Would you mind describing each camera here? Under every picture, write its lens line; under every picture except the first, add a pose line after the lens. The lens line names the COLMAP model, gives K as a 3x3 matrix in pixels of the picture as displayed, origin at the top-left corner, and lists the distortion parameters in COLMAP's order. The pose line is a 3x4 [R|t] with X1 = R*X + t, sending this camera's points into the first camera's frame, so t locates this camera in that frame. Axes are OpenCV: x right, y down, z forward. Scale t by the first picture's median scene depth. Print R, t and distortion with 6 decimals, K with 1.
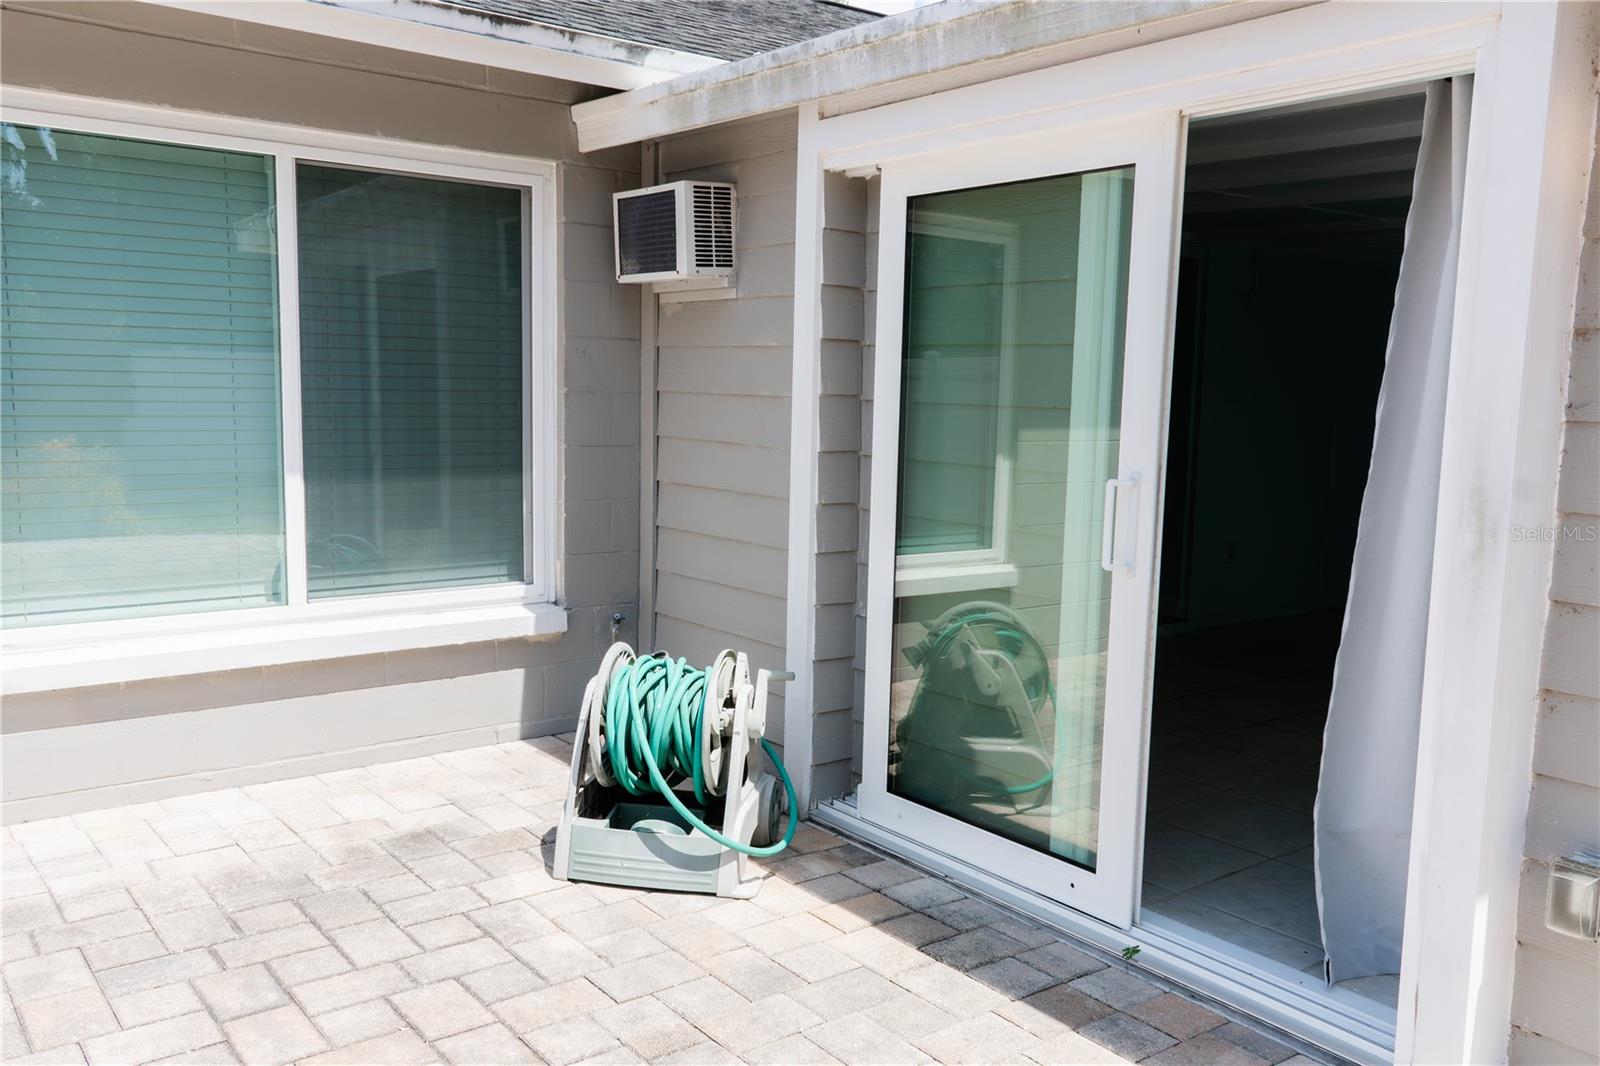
lens RADIAL K [[1282.7, 0, 800.0], [0, 1282.7, 533.0], [0, 0, 1]] dist [0.028649, 0.005032]
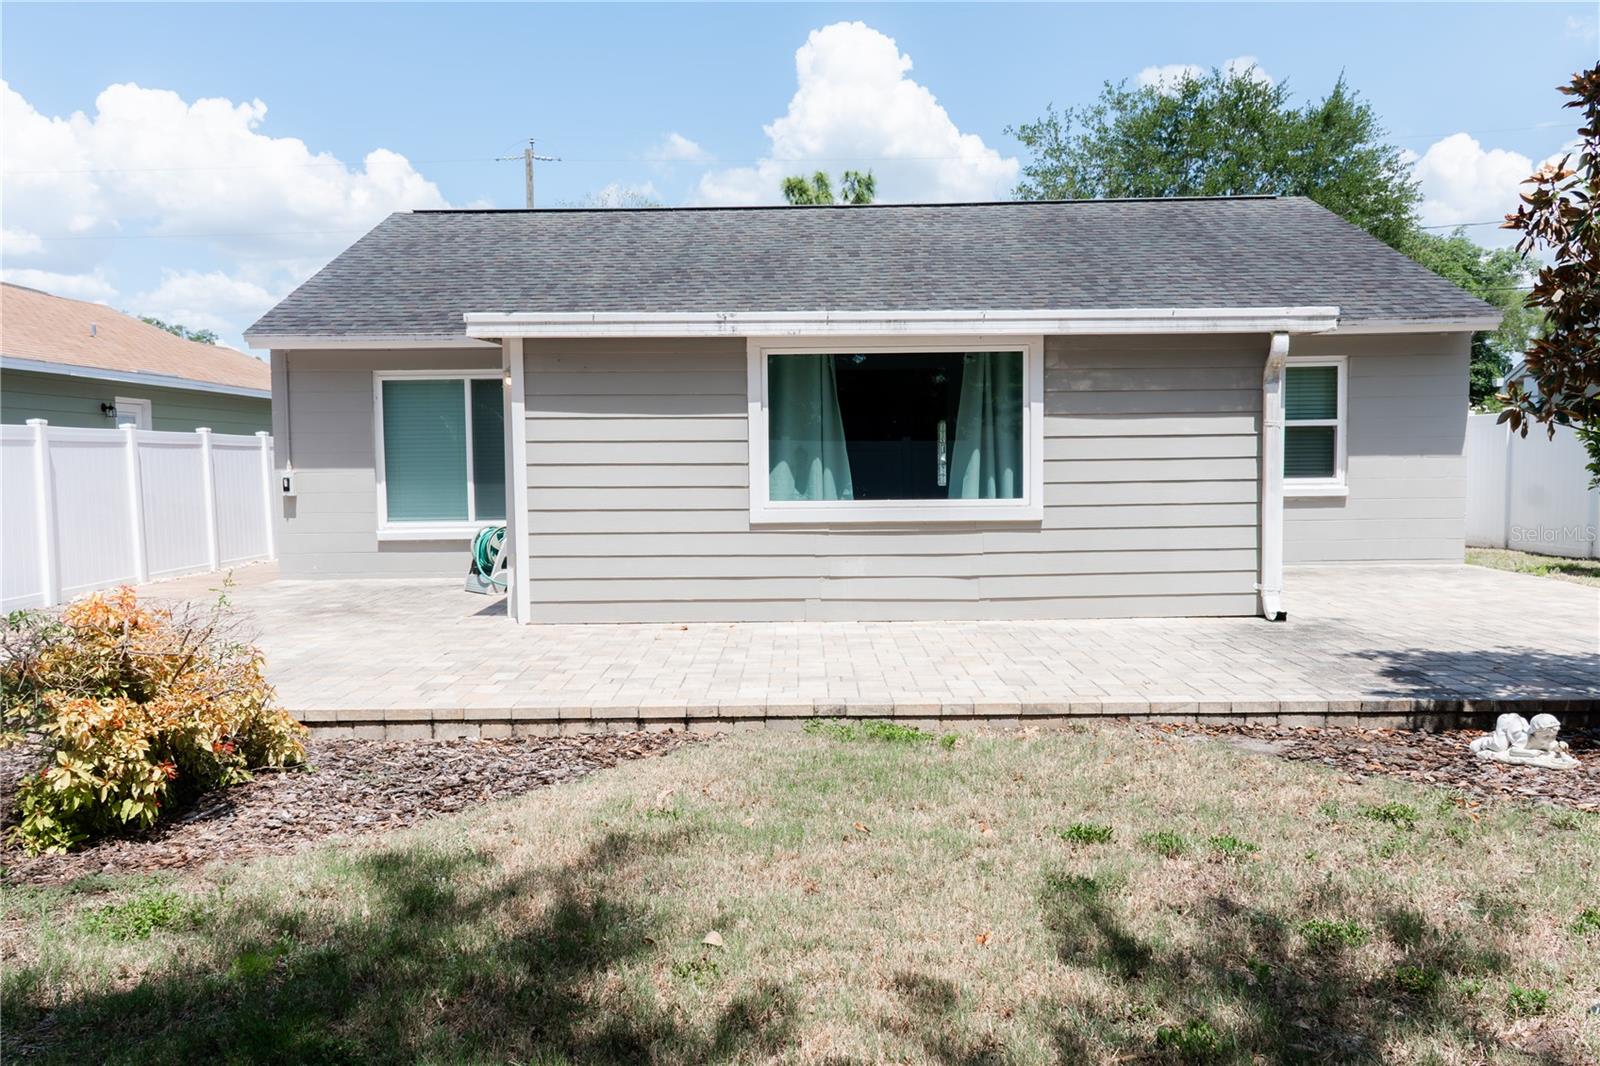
lens RADIAL K [[1282.7, 0, 800.0], [0, 1282.7, 533.0], [0, 0, 1]] dist [0.028649, 0.005032]
pose [[0.795875, 0.006300, -0.605429, 2.127069], [-0.040589, 0.998252, -0.042968, 0.184496], [0.604100, 0.058771, 0.794739, -0.975872]]
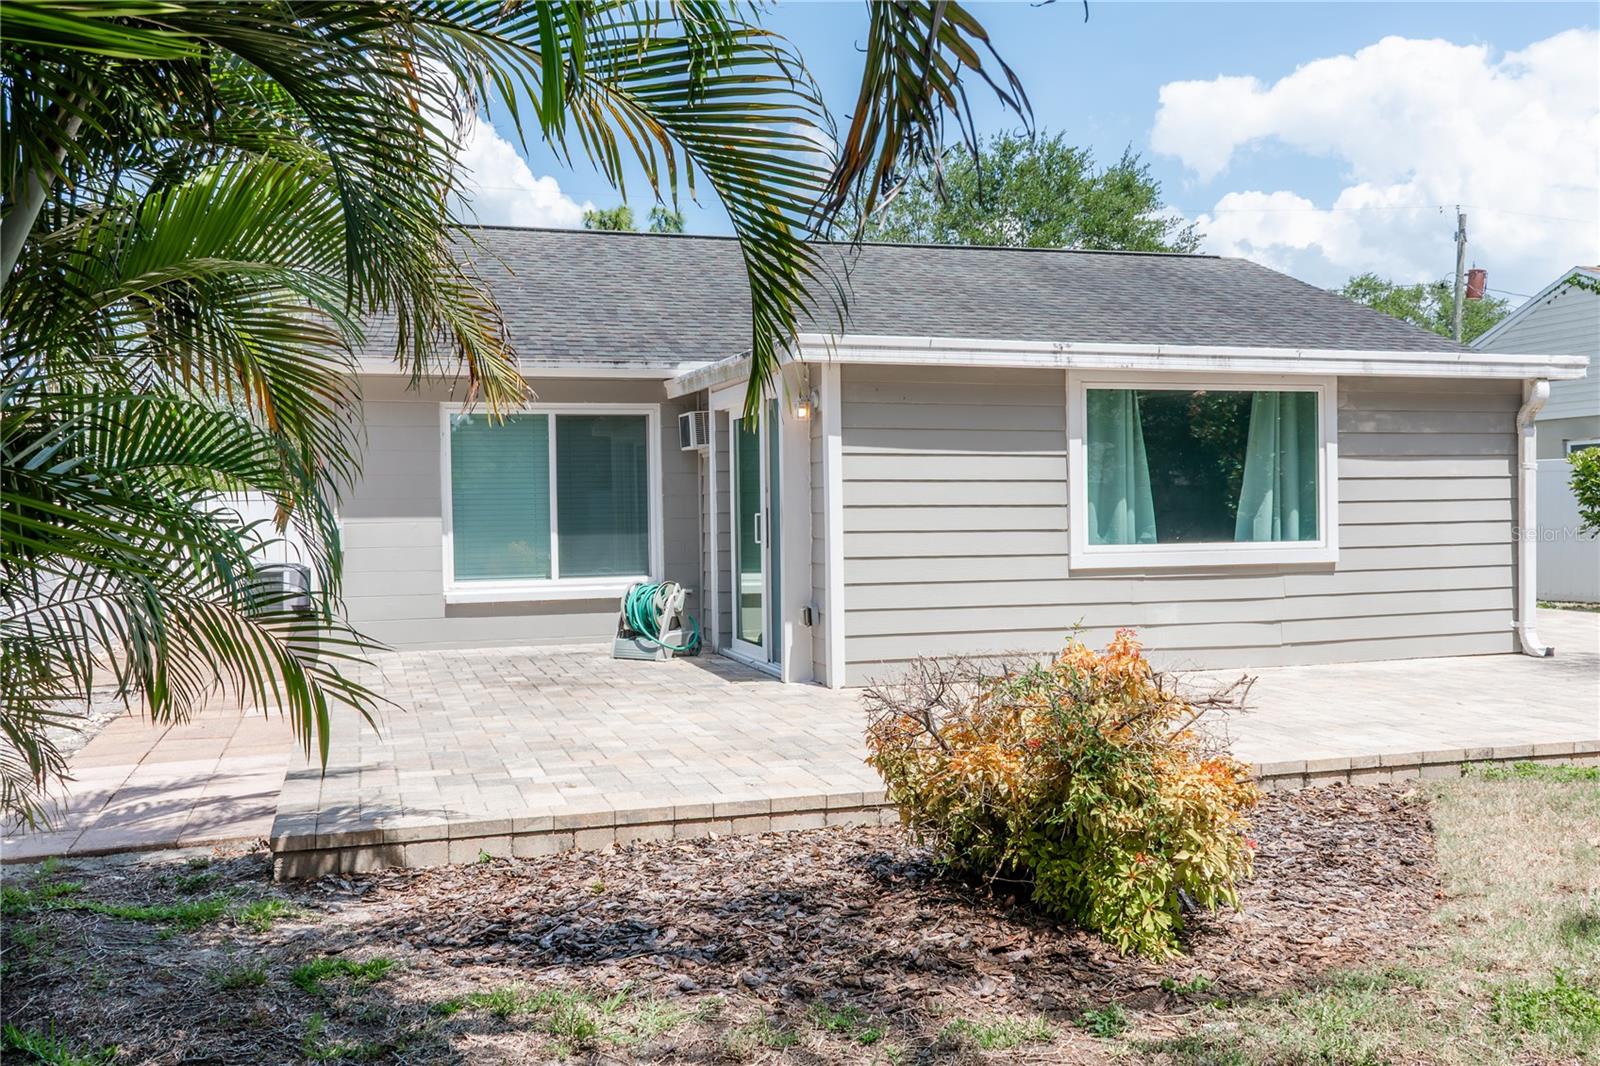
lens RADIAL K [[1367.0, 0, 800.0], [0, 1367.0, 533.0], [0, 0, 1]] dist [0.031036, 0.001488]
pose [[0.937831, -0.028784, -0.345896, 1.068978], [-0.005987, 0.995066, -0.099039, 0.238007], [0.347040, 0.094953, 0.933031, -1.469034]]
